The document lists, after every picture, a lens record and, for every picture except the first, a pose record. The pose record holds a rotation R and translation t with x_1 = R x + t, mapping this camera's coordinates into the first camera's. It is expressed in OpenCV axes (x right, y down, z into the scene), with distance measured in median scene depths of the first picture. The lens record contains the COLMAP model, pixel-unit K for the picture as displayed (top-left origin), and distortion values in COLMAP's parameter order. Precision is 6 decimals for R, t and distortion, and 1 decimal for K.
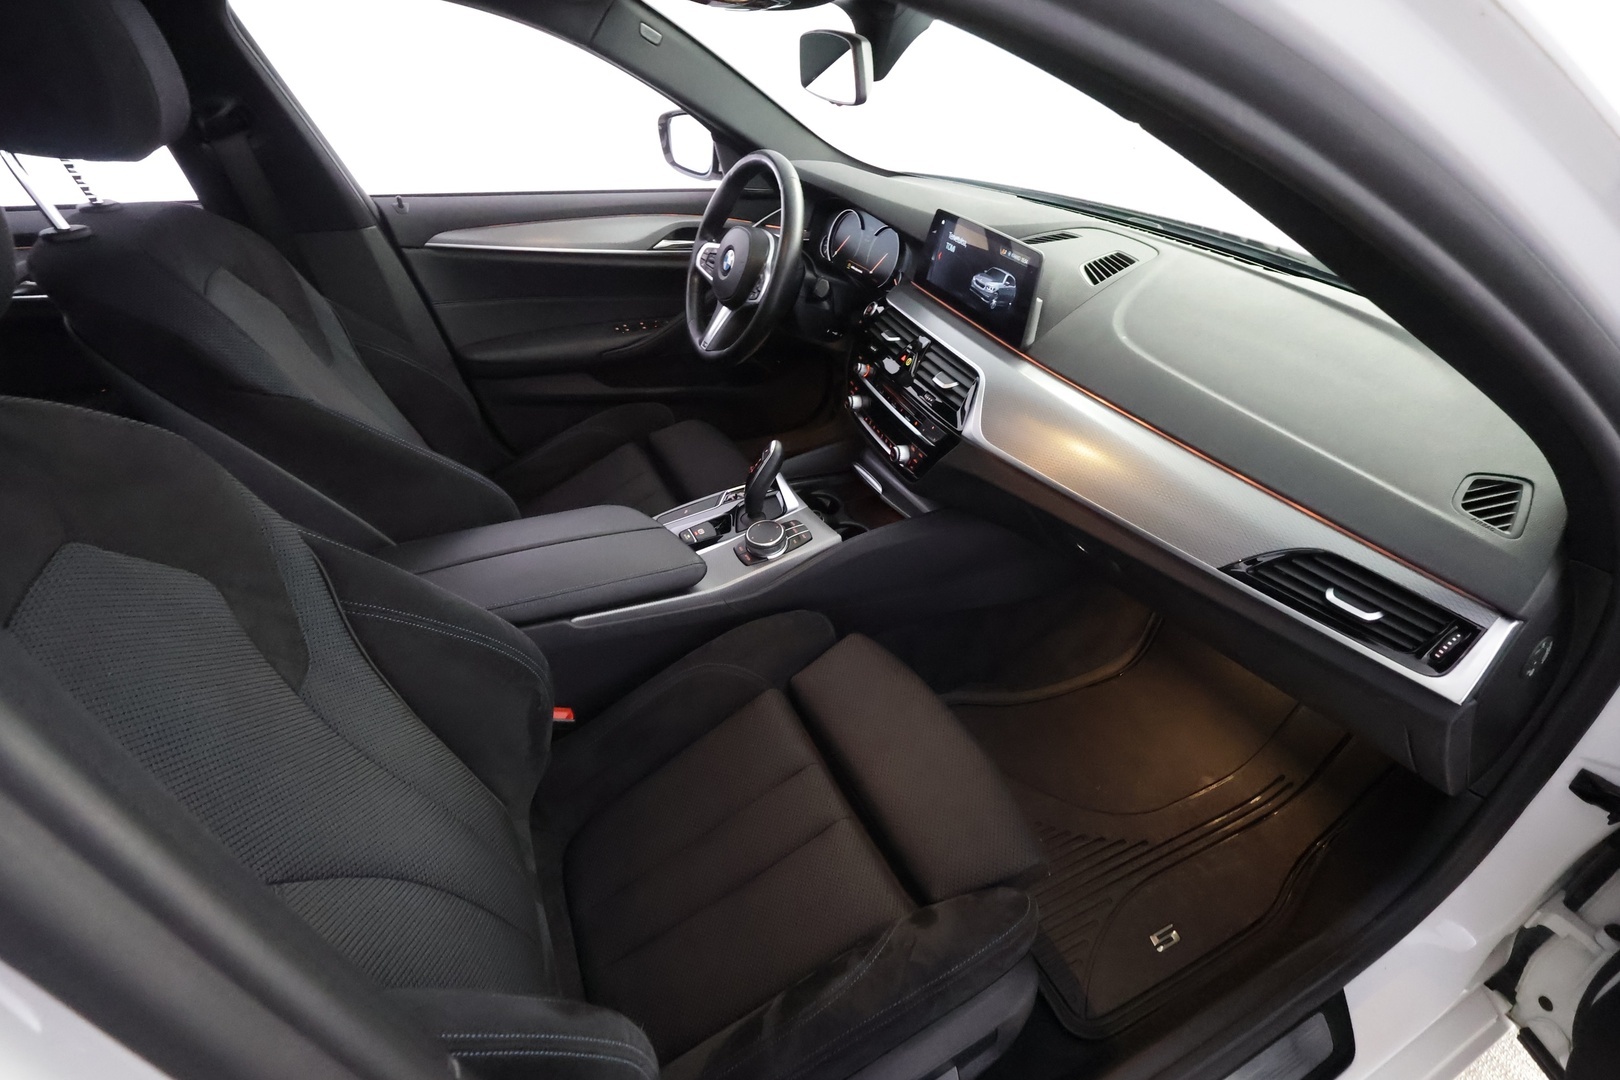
lens RADIAL K [[751.8, 0, 818.2], [0, 751.8, 548.9], [0, 0, 1]] dist [-0.001079, 0.000963]
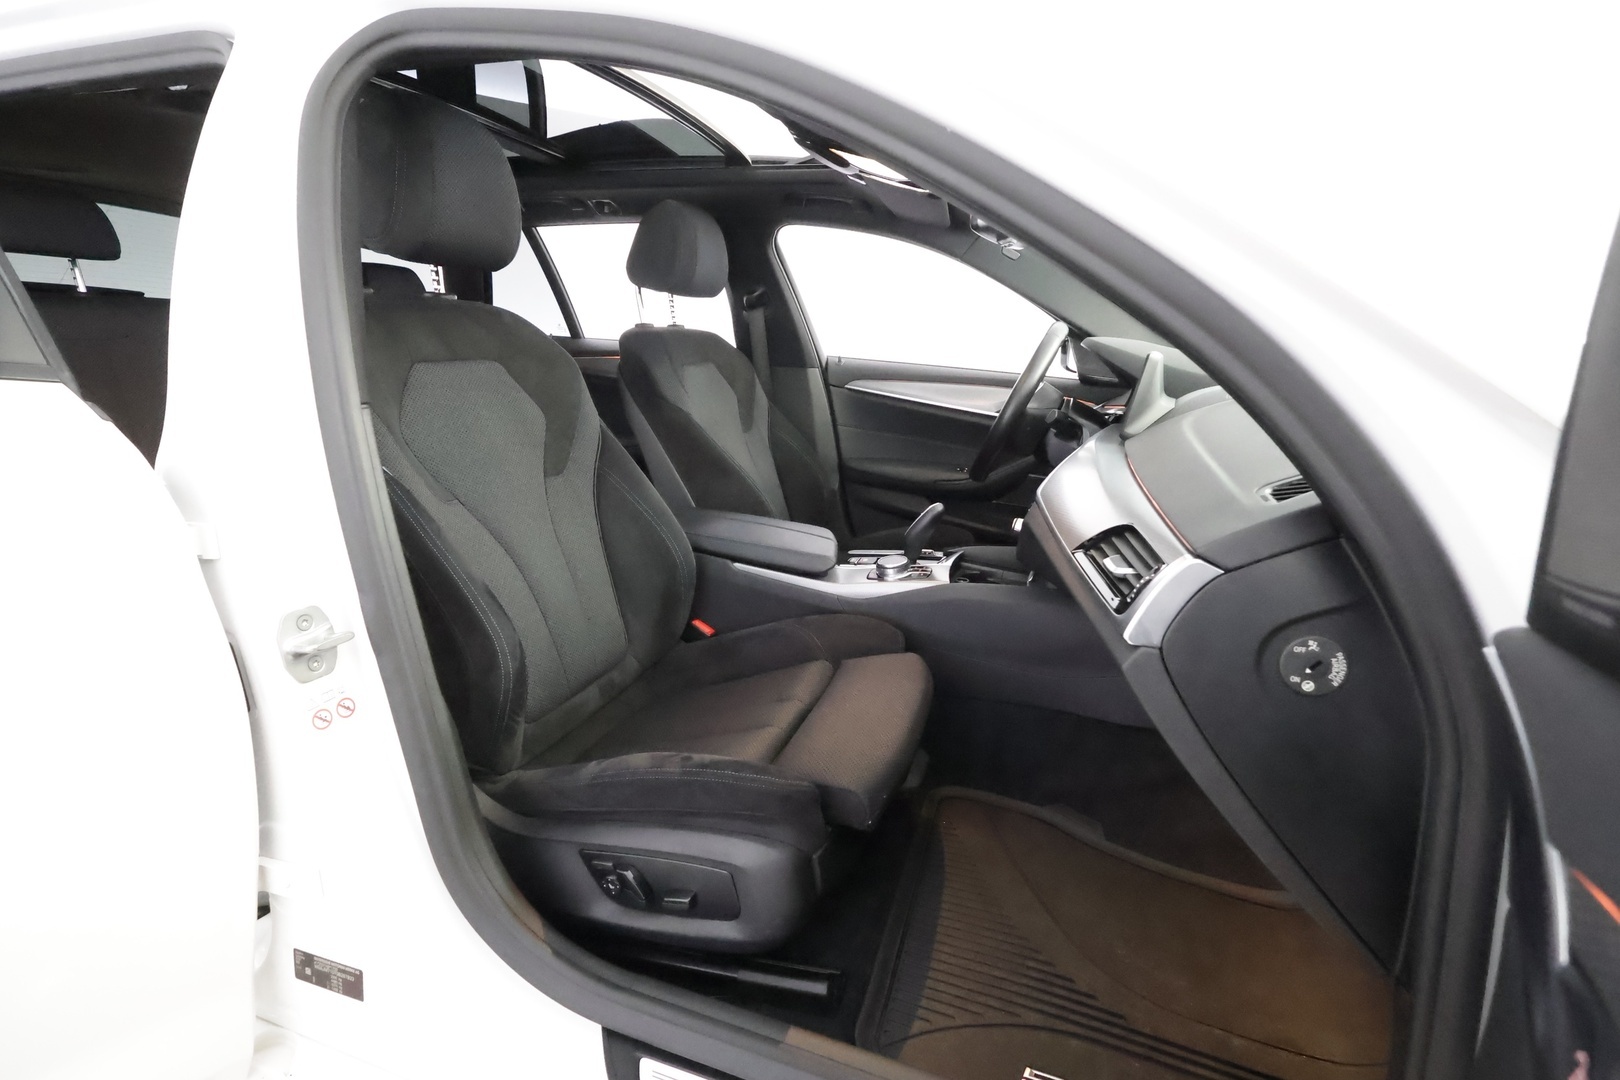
lens RADIAL K [[751.8, 0, 808.1], [0, 751.8, 535.0], [0, 0, 1]] dist [-0.001079, 0.000963]
pose [[0.716733, 0.190901, -0.670709, 0.584017], [-0.421292, 0.884977, -0.198314, 0.220156], [0.555704, 0.424703, 0.714717, 0.031677]]
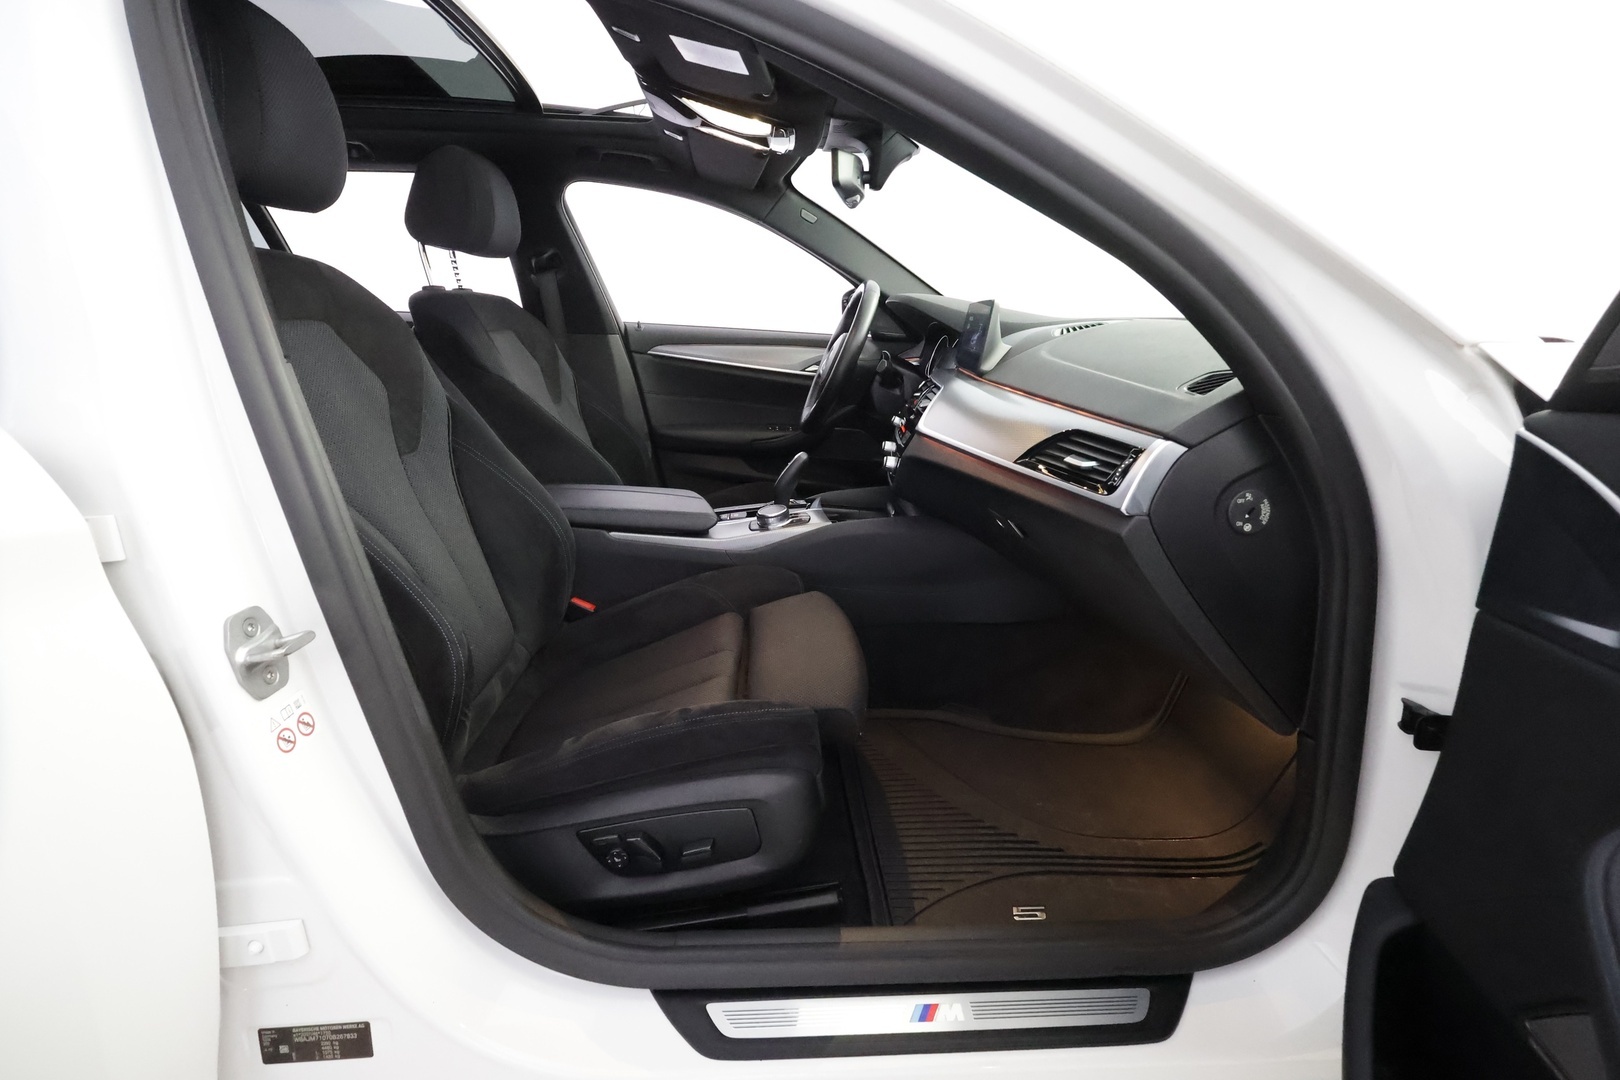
lens RADIAL K [[751.8, 0, 814.4], [0, 751.8, 535.3], [0, 0, 1]] dist [-0.001079, 0.000963]
pose [[0.924829, 0.105671, -0.365410, 0.419383], [-0.221155, 0.930965, -0.290507, 0.337079], [0.309486, 0.349482, 0.884353, -0.072491]]
